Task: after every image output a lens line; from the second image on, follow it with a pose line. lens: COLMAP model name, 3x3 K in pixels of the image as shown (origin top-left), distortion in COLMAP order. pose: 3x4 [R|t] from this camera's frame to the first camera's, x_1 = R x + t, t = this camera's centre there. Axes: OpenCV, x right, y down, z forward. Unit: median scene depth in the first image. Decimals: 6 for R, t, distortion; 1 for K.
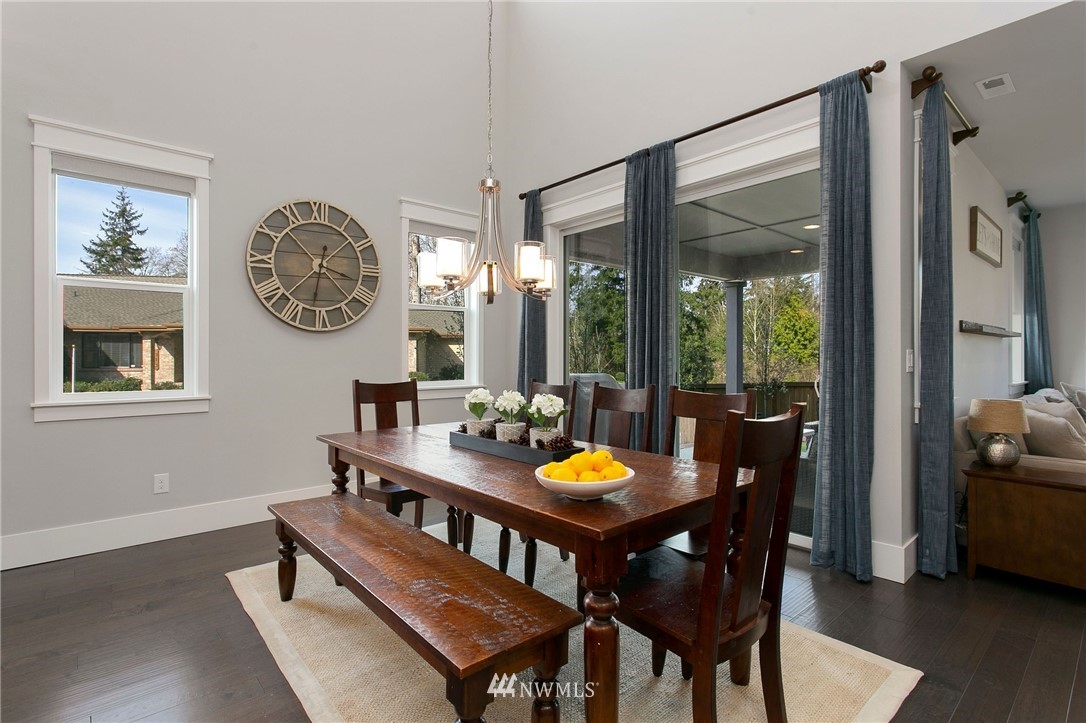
lens RADIAL K [[522.1, 0, 533.1], [0, 522.1, 357.2], [0, 0, 1]] dist [0.000396, 0.000222]
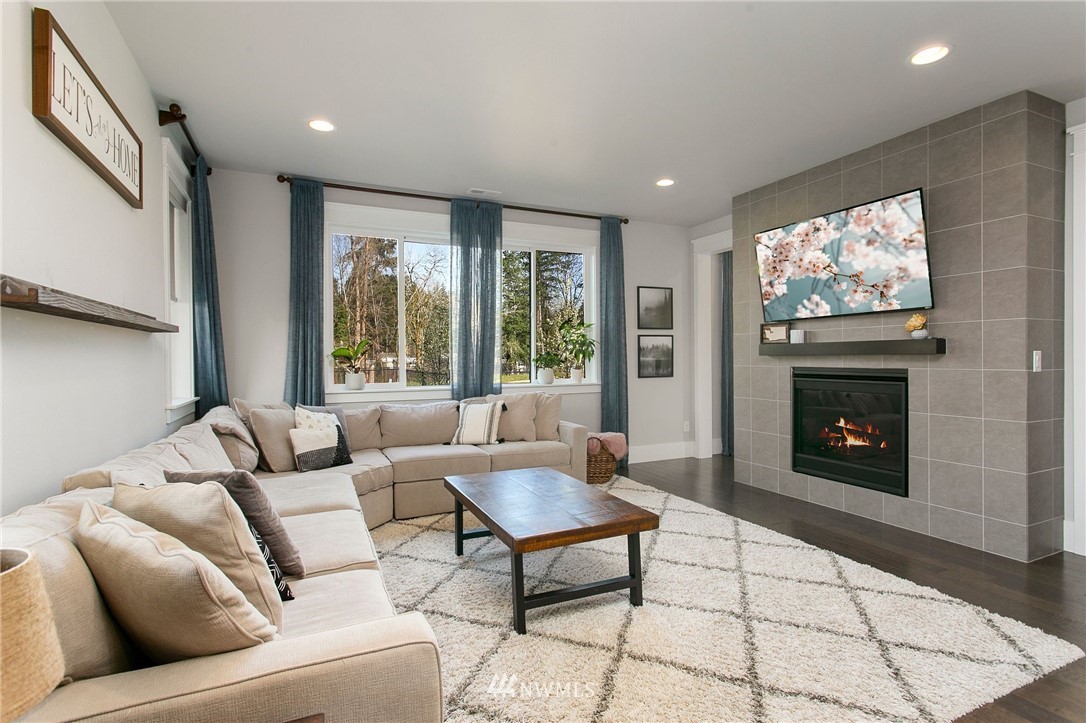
lens RADIAL K [[522.1, 0, 533.1], [0, 522.1, 357.2], [0, 0, 1]] dist [0.000396, 0.000222]
pose [[0.283512, -0.005968, 0.958950, 0.404323], [0.013730, 0.999903, 0.002163, -0.004303], [-0.958870, 0.012553, 0.283567, 0.369992]]
